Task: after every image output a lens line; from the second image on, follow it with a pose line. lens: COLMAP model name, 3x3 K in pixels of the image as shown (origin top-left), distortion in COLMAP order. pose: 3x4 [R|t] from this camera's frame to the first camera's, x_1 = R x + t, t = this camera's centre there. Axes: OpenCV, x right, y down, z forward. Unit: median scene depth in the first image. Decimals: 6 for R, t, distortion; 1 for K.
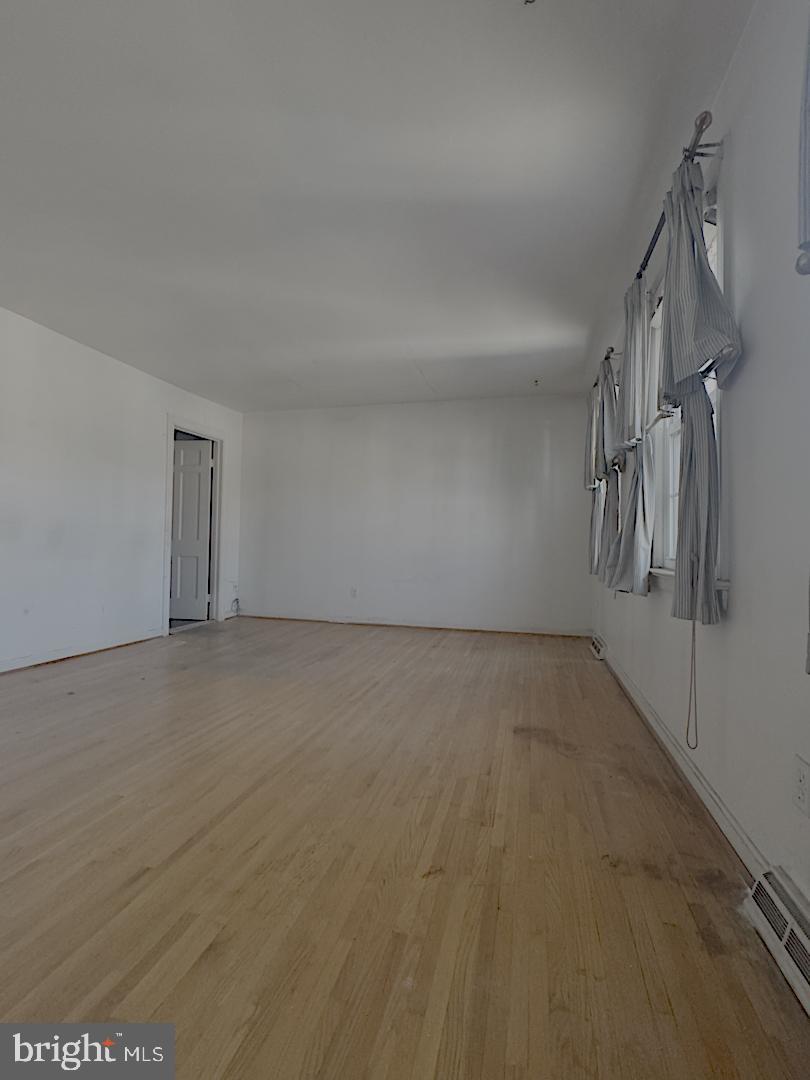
lens RADIAL K [[479.1, 0, 410.3], [0, 479.1, 540.1], [0, 0, 1]] dist [-0.003939, 0.001528]
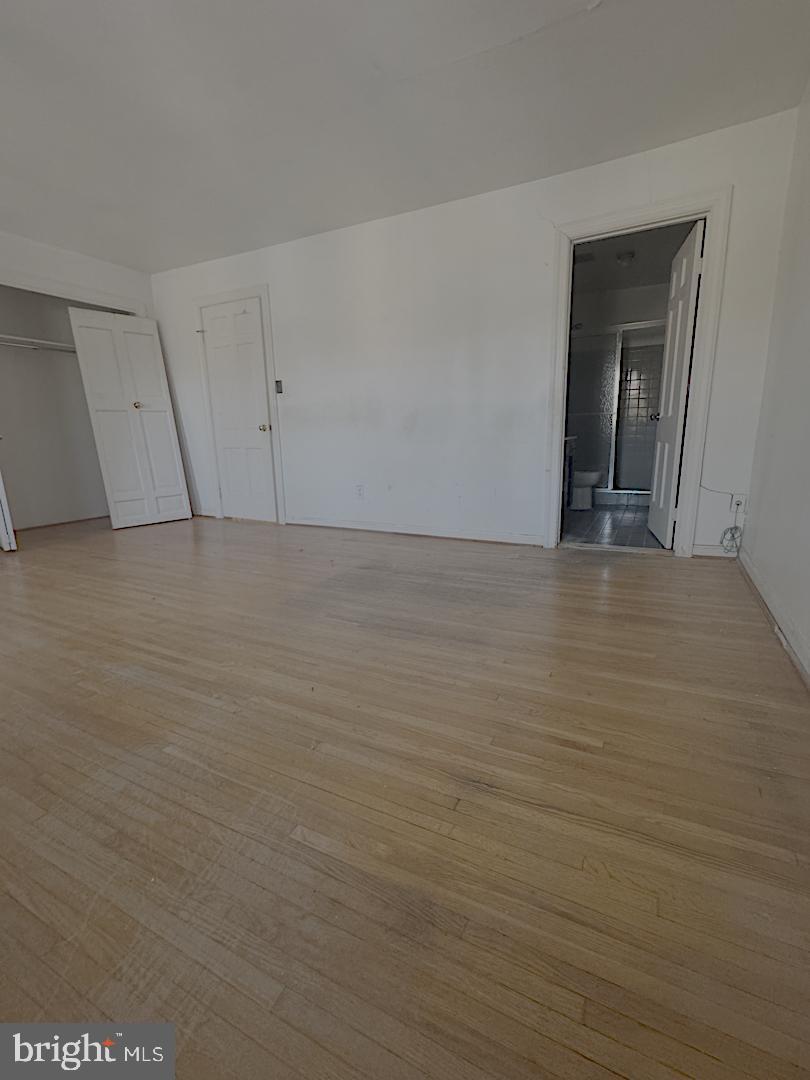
lens RADIAL K [[479.1, 0, 401.1], [0, 479.1, 544.7], [0, 0, 1]] dist [-0.003939, 0.001528]
pose [[-0.224182, 0.211269, -0.951372, 0.543439], [0.028866, 0.977230, 0.210209, 0.052438], [0.974120, 0.019663, -0.225176, 1.876294]]
